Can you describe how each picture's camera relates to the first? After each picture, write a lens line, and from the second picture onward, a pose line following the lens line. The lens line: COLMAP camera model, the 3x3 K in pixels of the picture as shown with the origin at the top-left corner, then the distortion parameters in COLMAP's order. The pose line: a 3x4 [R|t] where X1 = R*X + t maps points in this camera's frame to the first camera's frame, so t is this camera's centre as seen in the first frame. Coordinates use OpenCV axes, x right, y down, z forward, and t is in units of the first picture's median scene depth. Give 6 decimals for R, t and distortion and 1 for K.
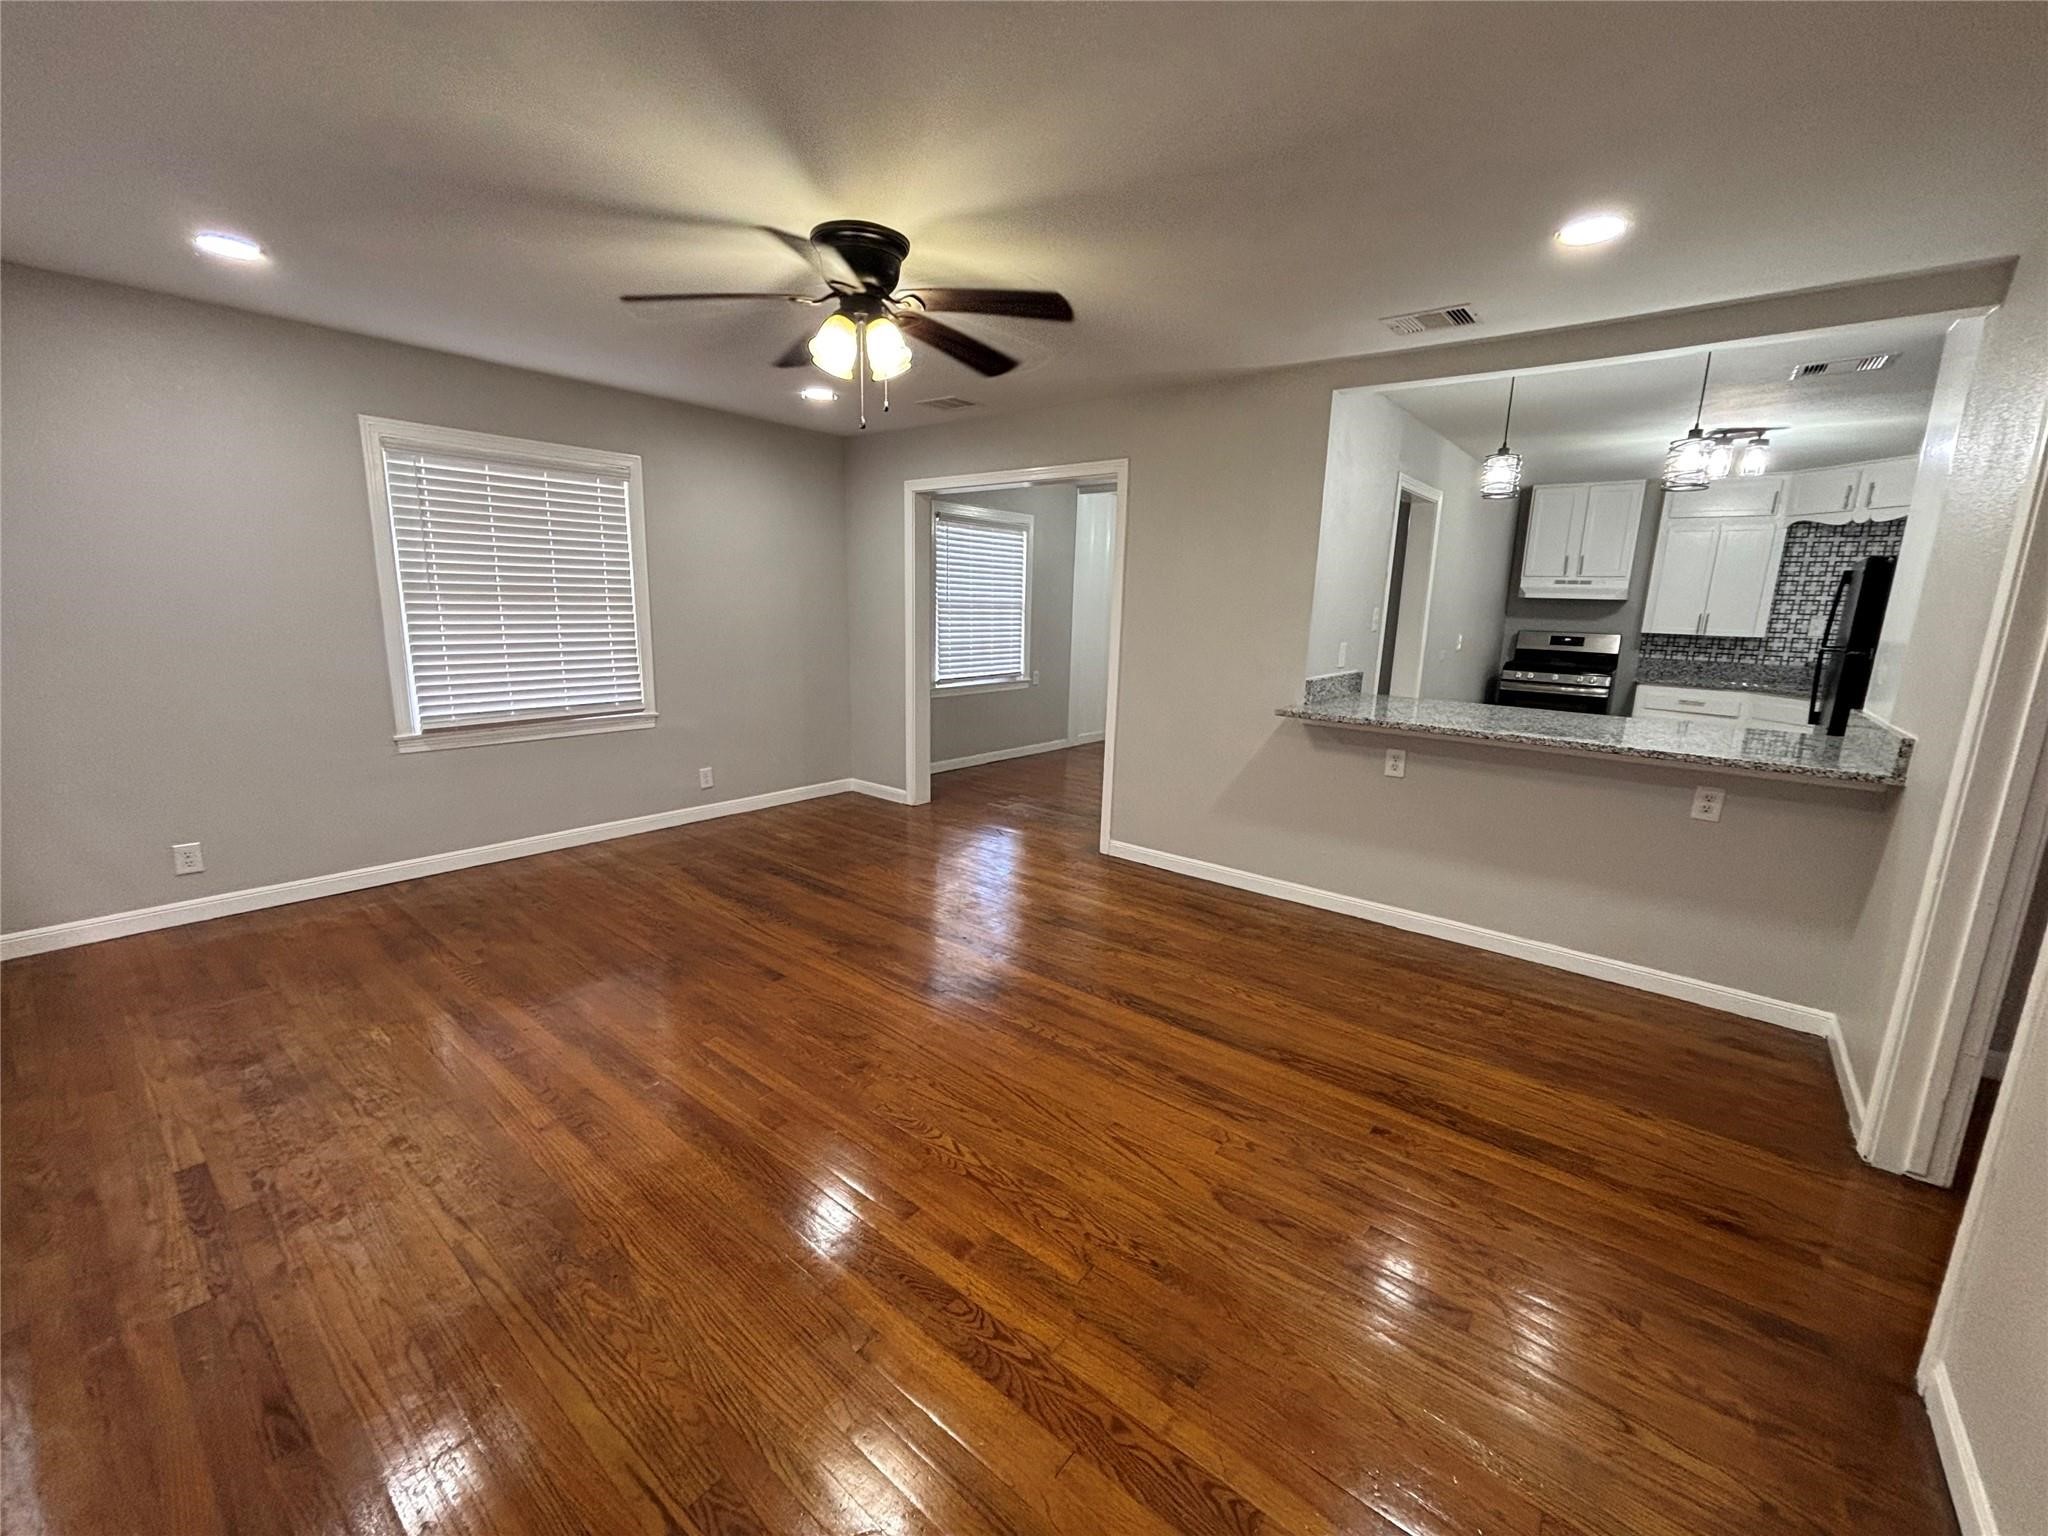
lens RADIAL K [[832.8, 0, 1025.4], [0, 832.8, 762.8], [0, 0, 1]] dist [0.001366, -0.000051]
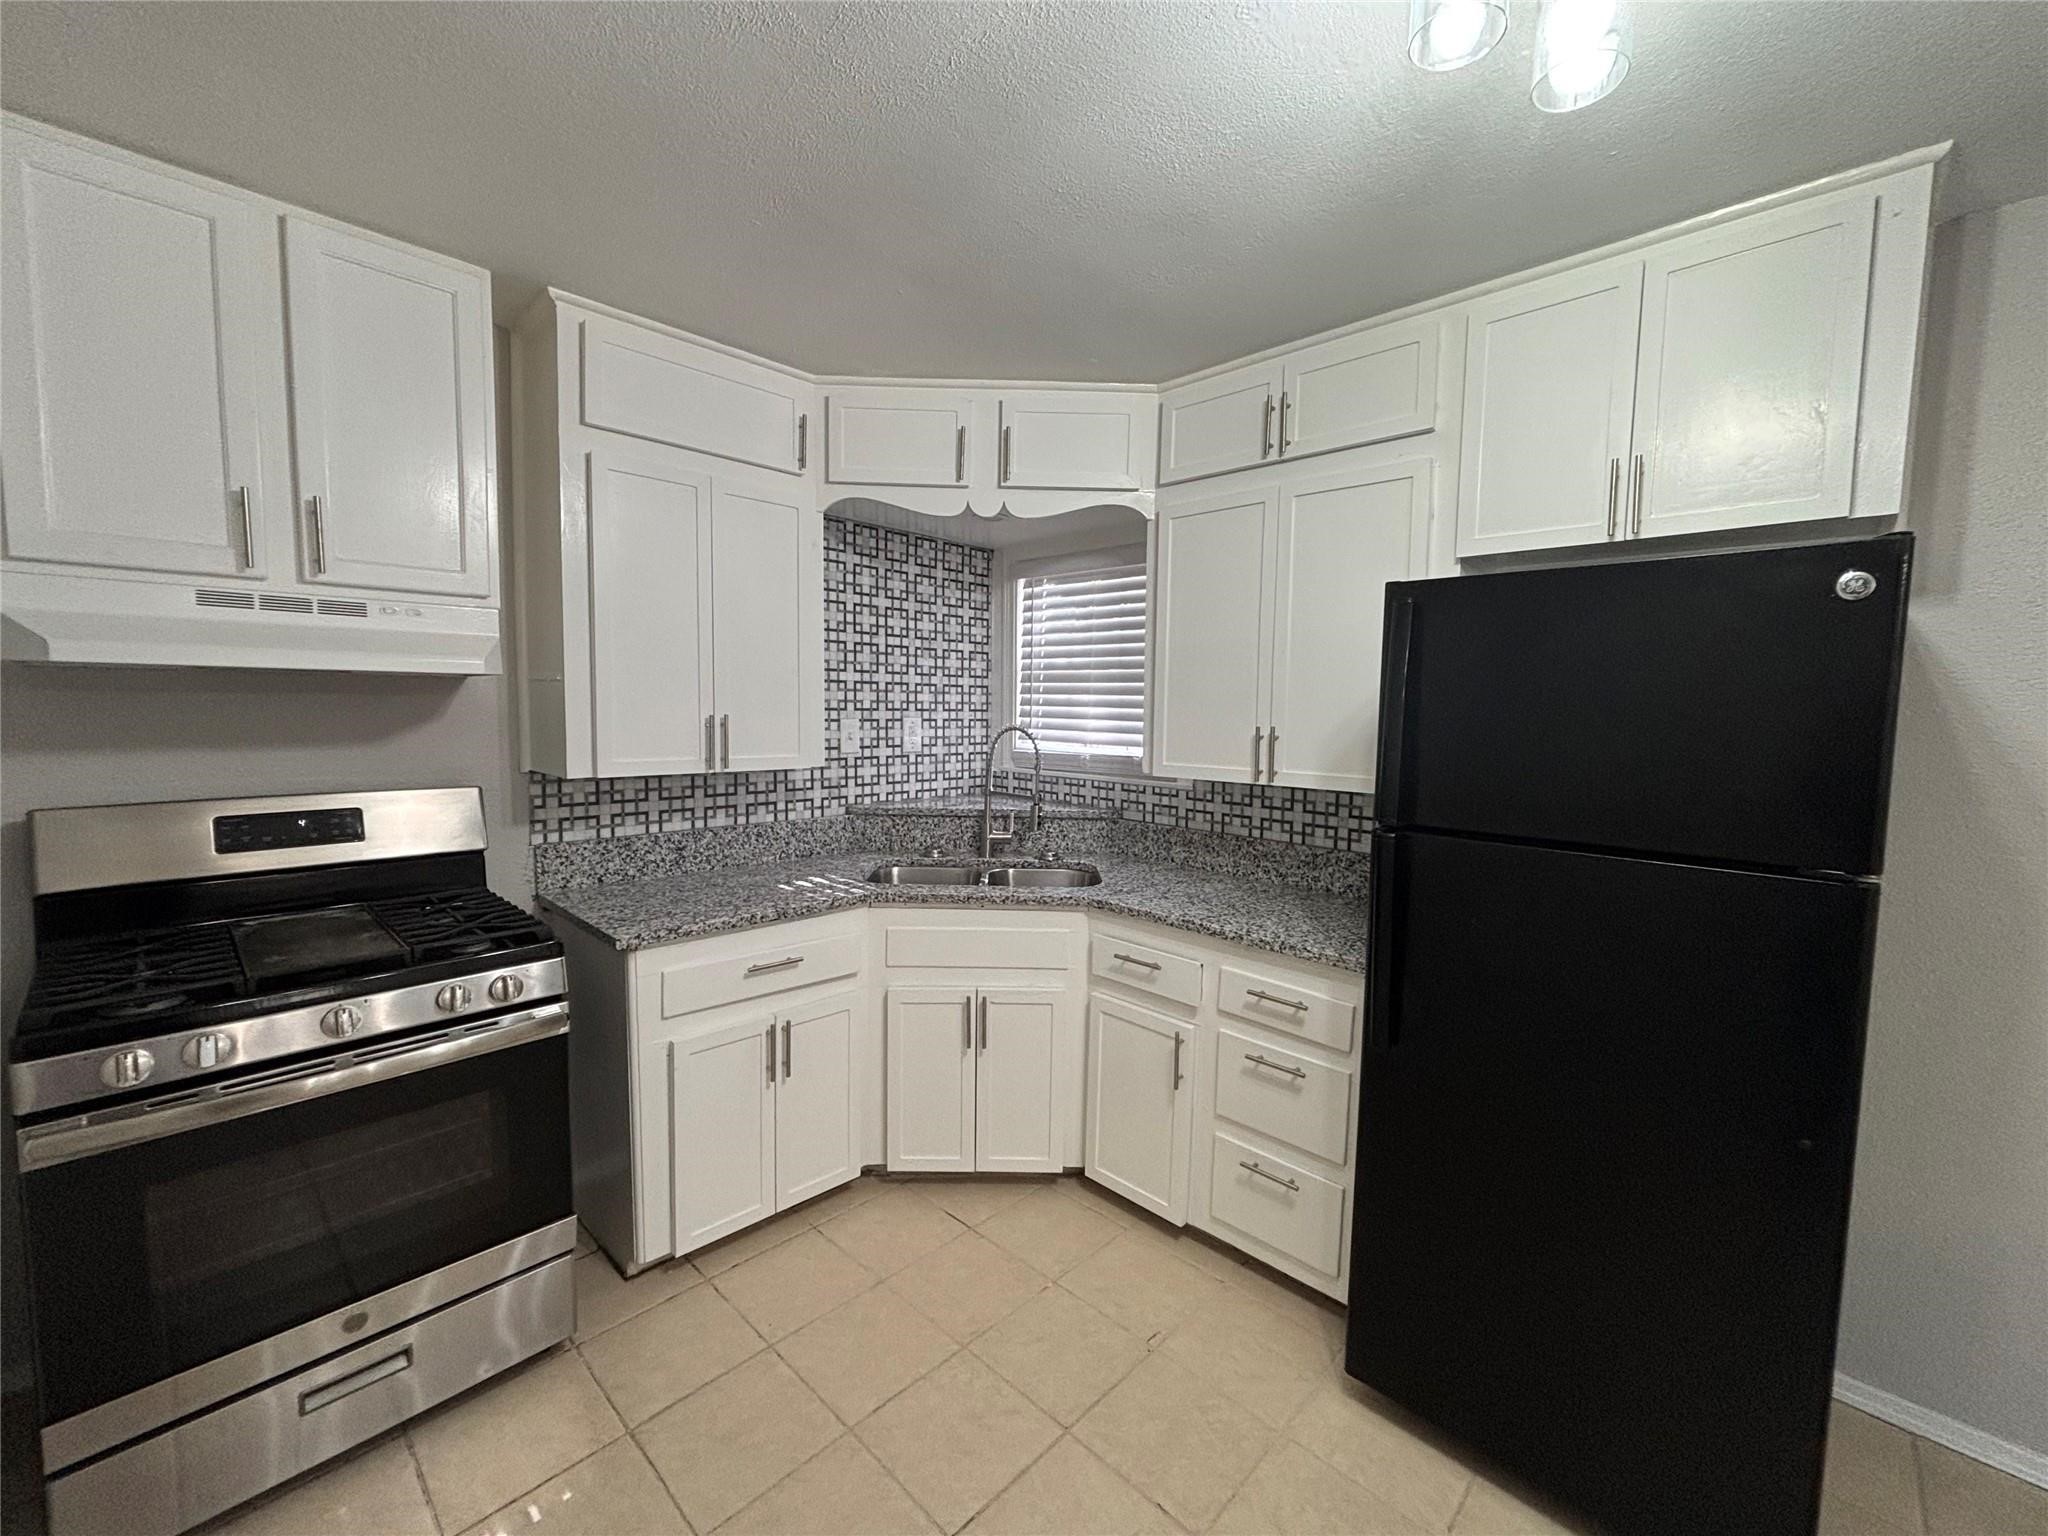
lens RADIAL K [[832.8, 0, 1023.6], [0, 832.8, 762.6], [0, 0, 1]] dist [0.001366, -0.000051]
pose [[0.096824, -0.093428, 0.990907, 0.438059], [0.187498, 0.979471, 0.074029, -0.151223], [-0.977481, 0.178625, 0.112353, 0.785437]]
